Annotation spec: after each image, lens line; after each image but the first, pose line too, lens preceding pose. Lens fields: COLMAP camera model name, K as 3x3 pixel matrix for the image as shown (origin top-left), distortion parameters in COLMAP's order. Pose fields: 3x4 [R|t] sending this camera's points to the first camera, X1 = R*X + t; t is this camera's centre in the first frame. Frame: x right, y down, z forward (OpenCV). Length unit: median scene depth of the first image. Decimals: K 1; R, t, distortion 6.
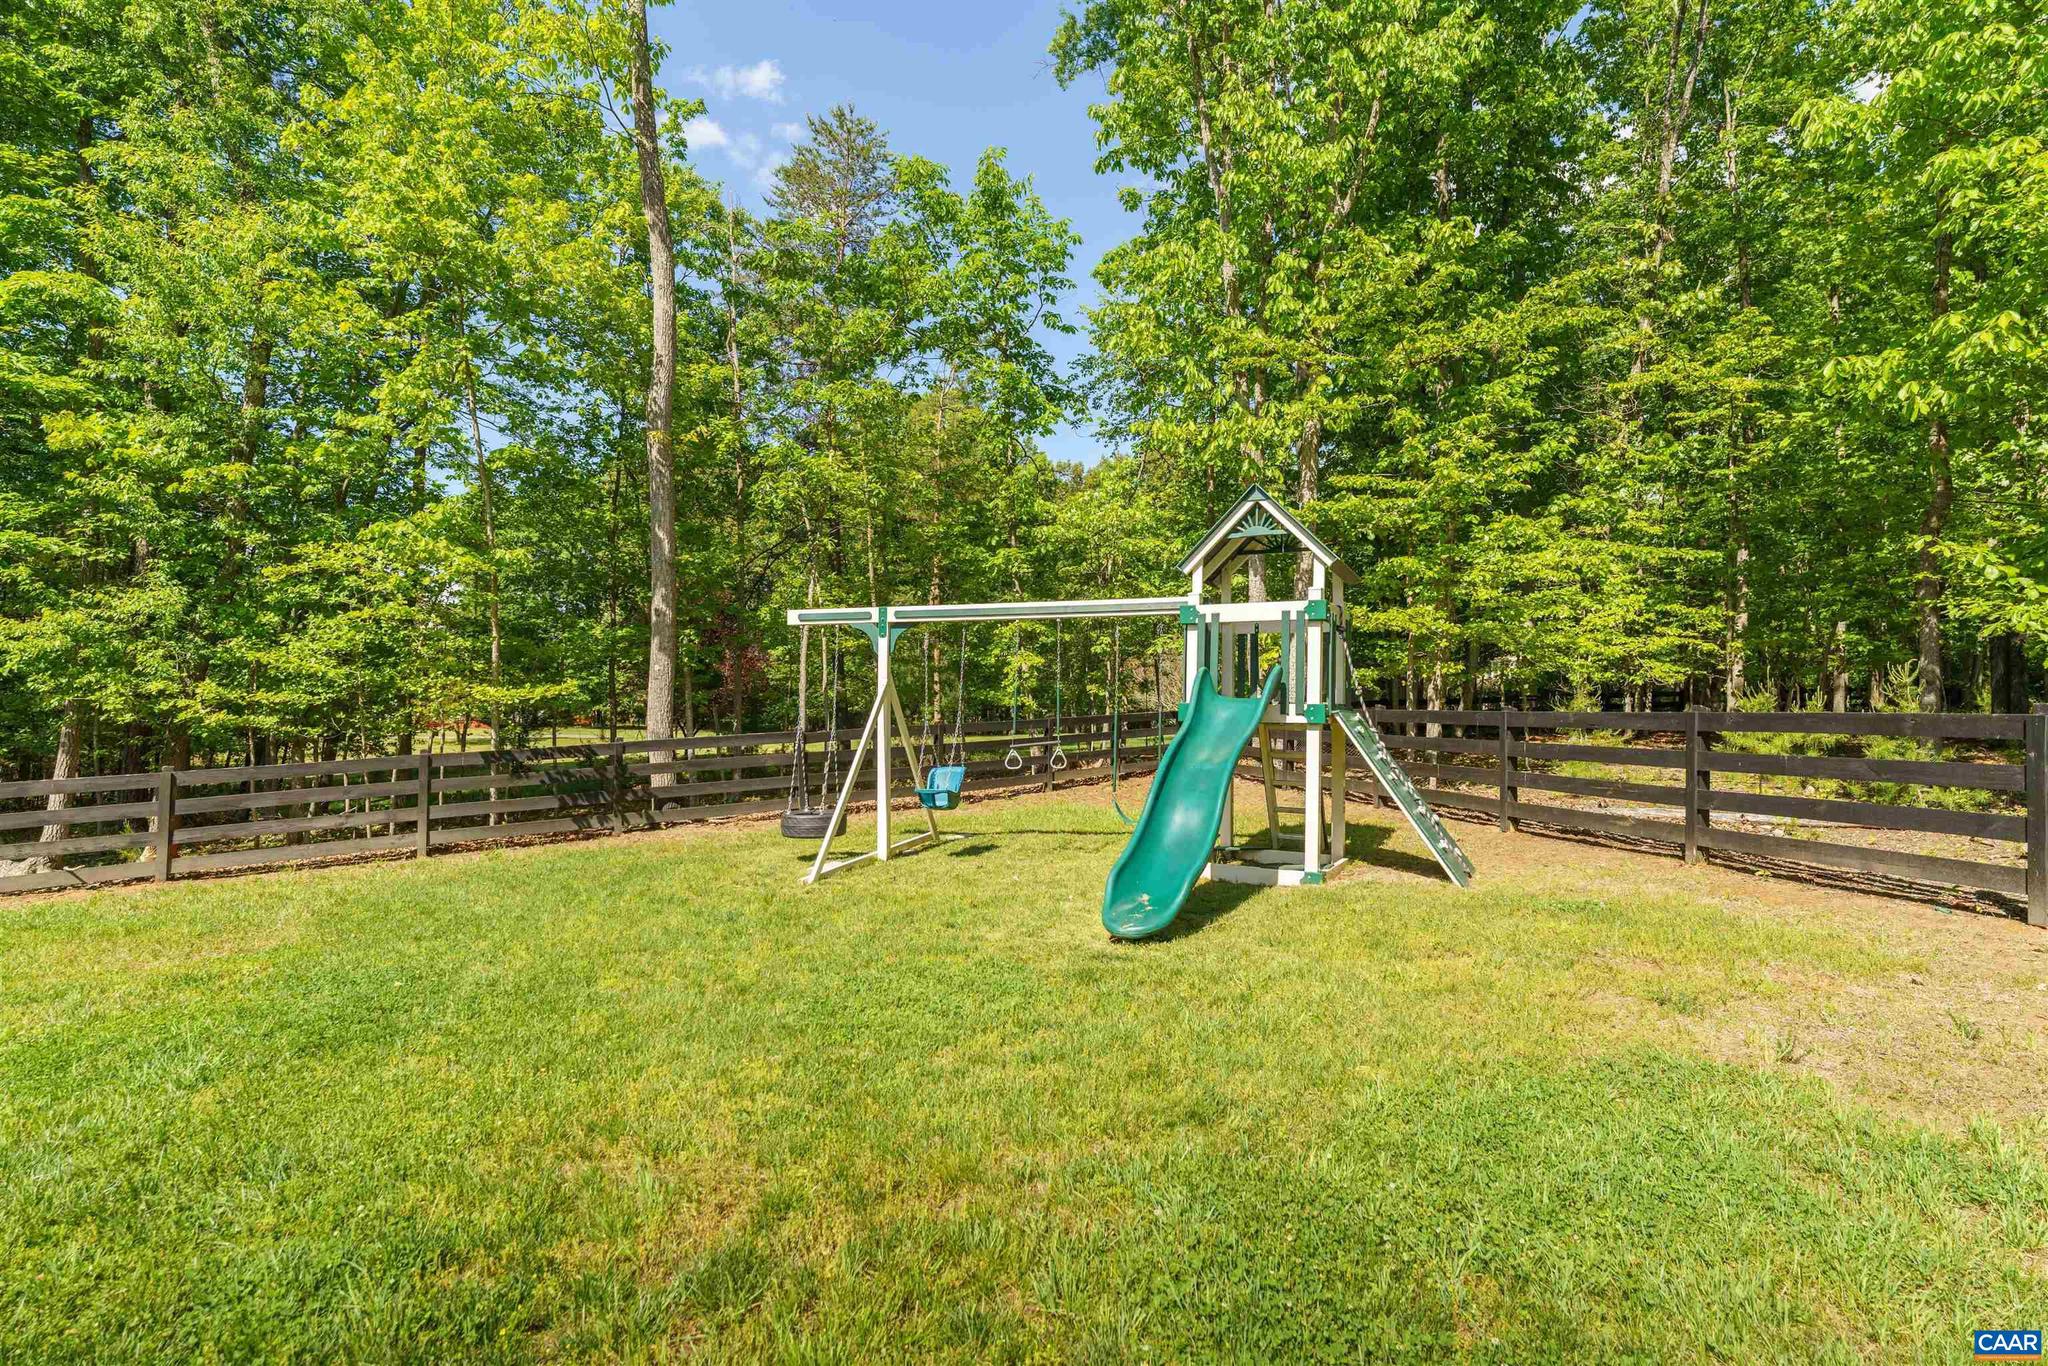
lens RADIAL K [[980.5, 0, 1026.7], [0, 980.5, 689.3], [0, 0, 1]] dist [-0.002191, -0.000387]
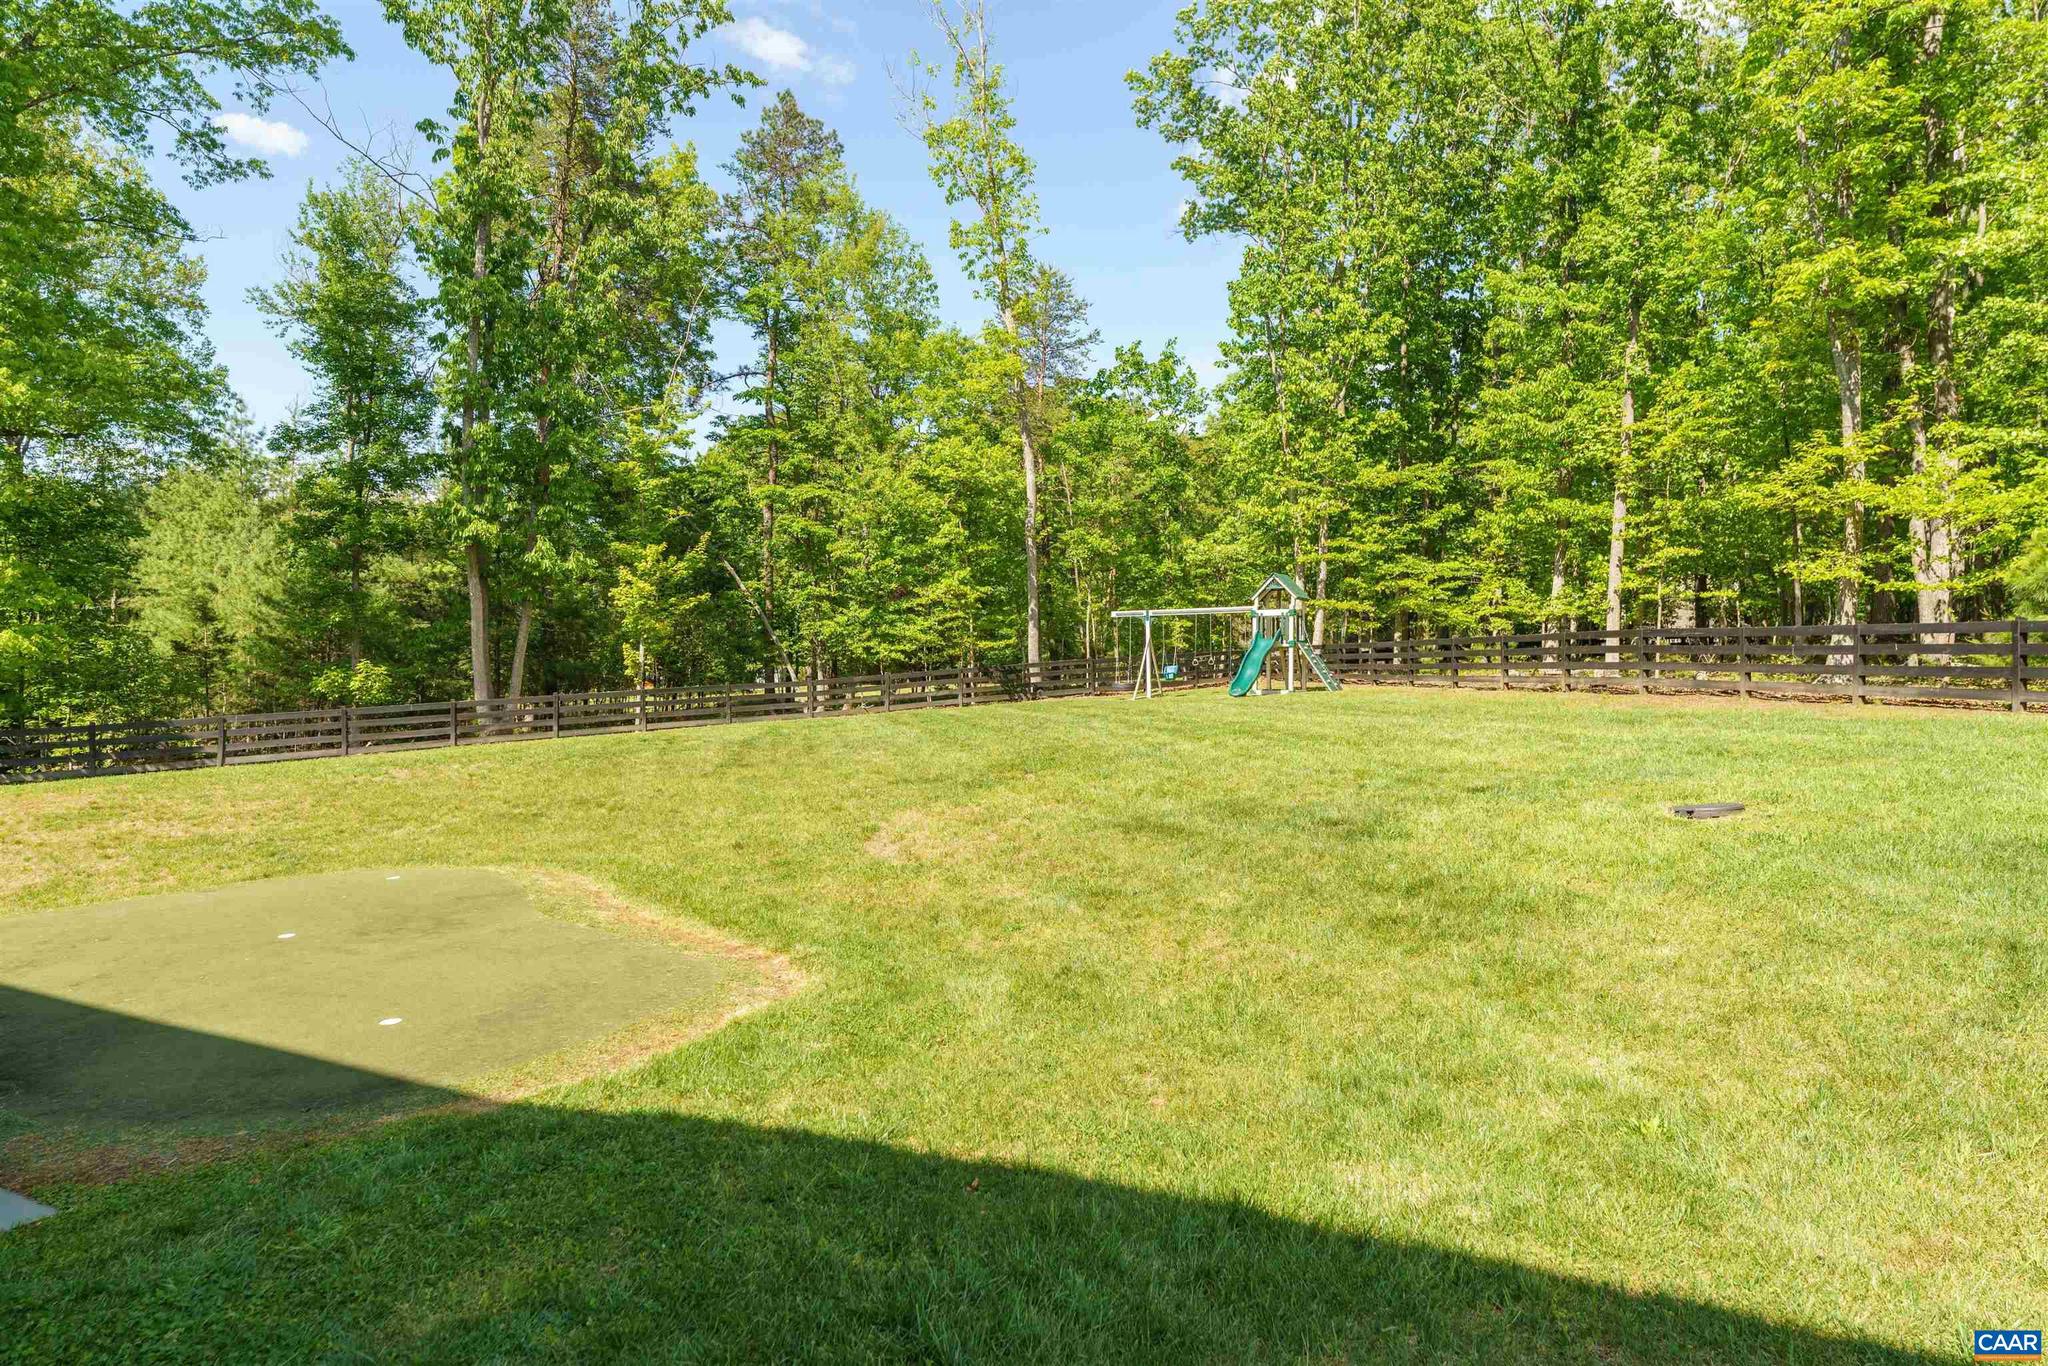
lens RADIAL K [[1182.7, 0, 1010.3], [0, 1182.7, 673.7], [0, 0, 1]] dist [0.001228, -0.000818]
pose [[0.995696, -0.018742, -0.090768, -0.200966], [0.021231, 0.999423, 0.026524, 0.001231], [0.090218, -0.028337, 0.995519, -2.113551]]
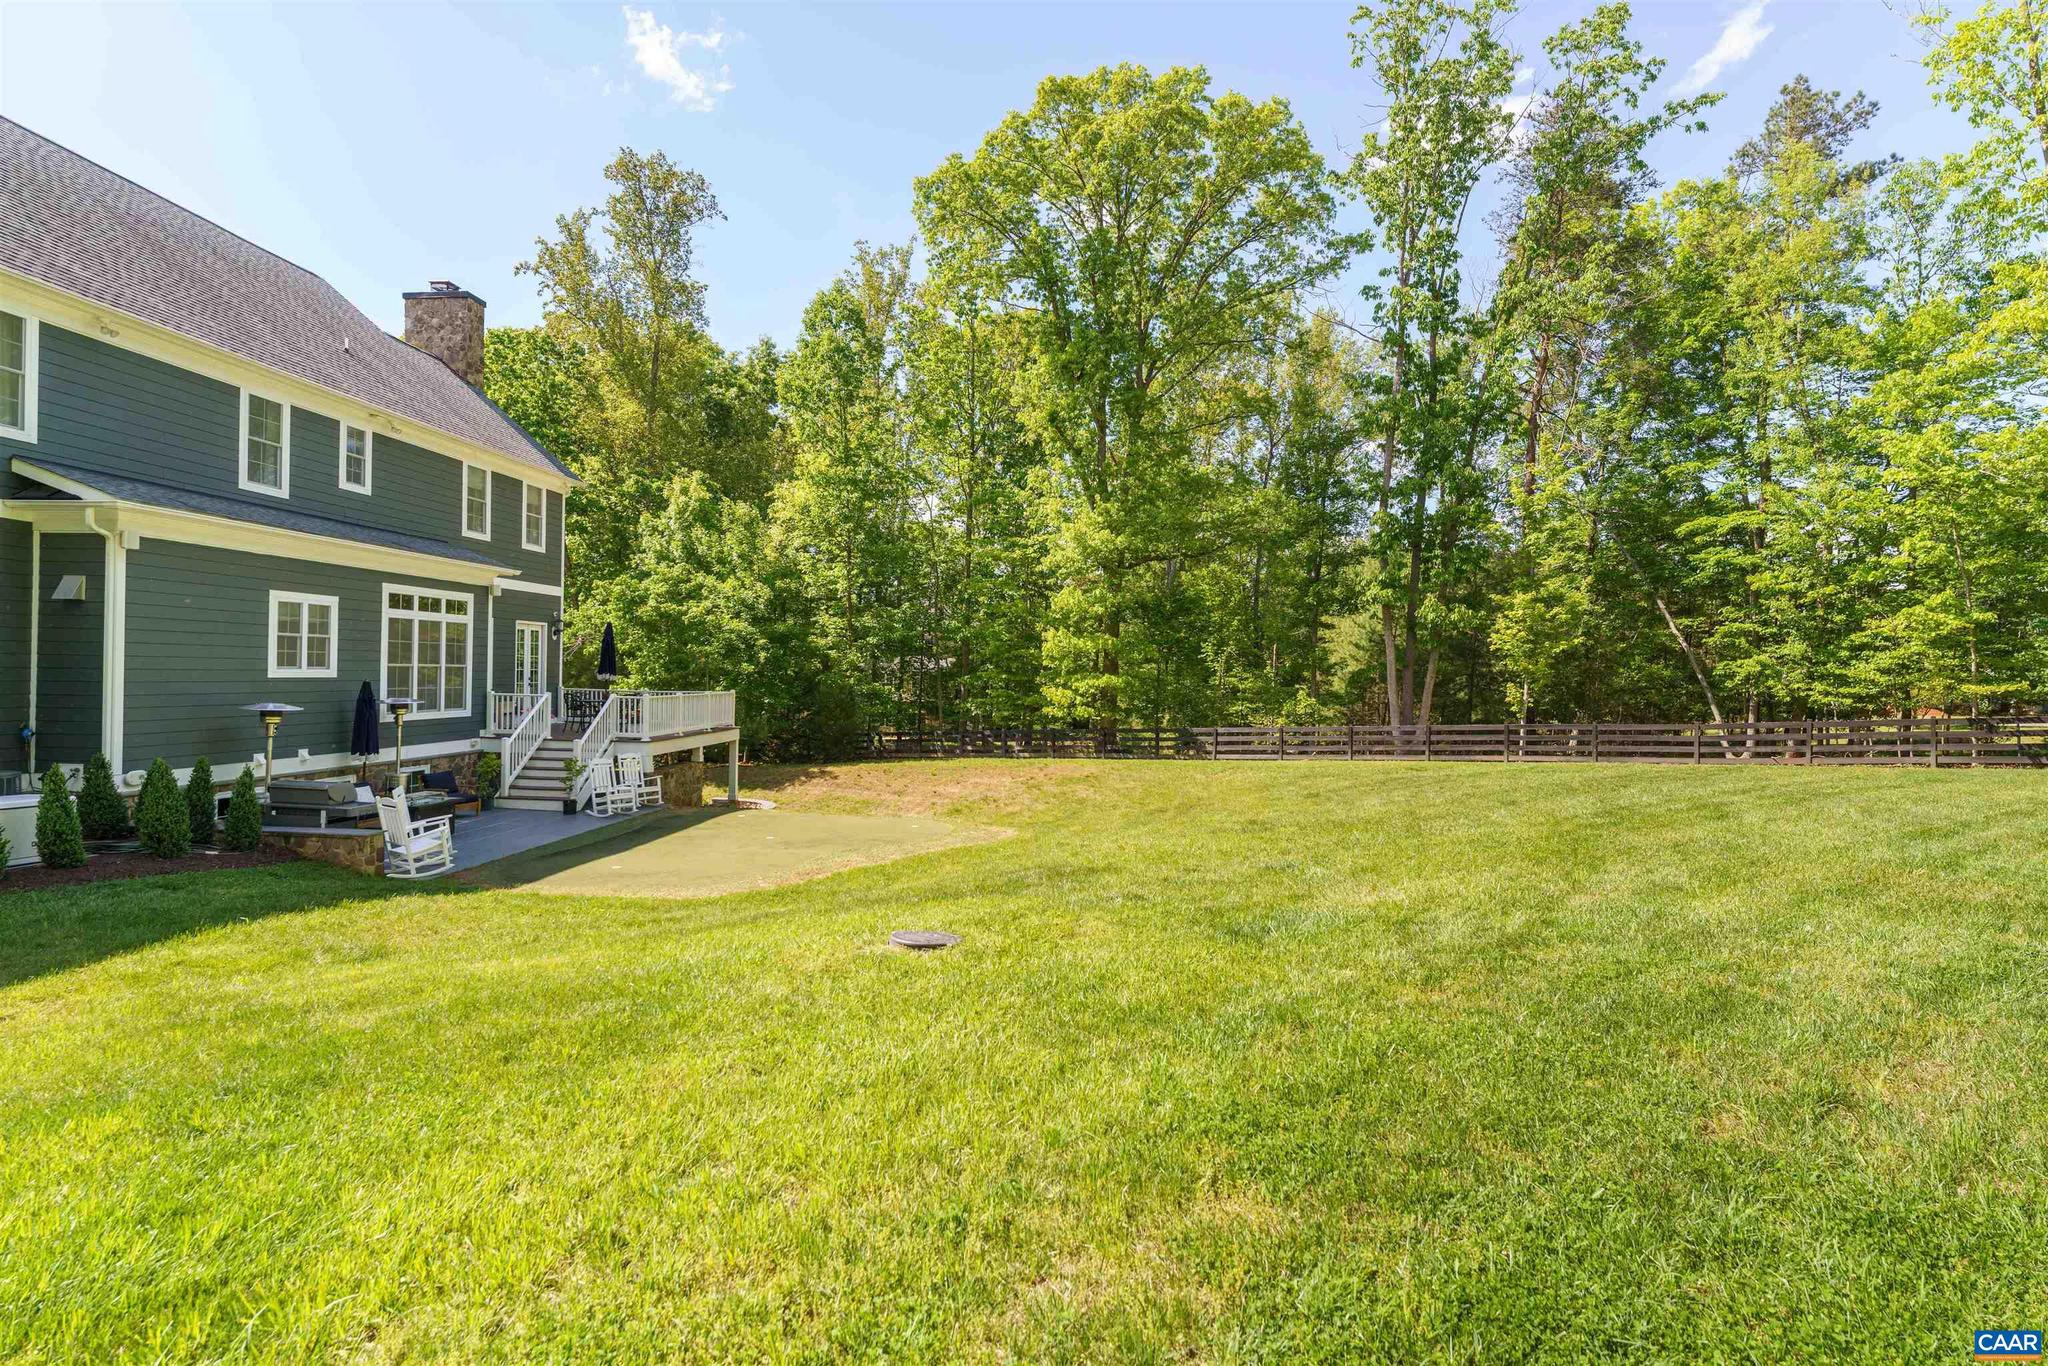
lens RADIAL K [[980.5, 0, 1020.2], [0, 980.5, 679.2], [0, 0, 1]] dist [-0.002191, -0.000387]
pose [[0.312387, -0.007758, -0.949923, 0.733439], [0.010753, 0.999931, -0.004631, -0.026629], [0.949894, -0.008768, 0.312449, -1.452258]]
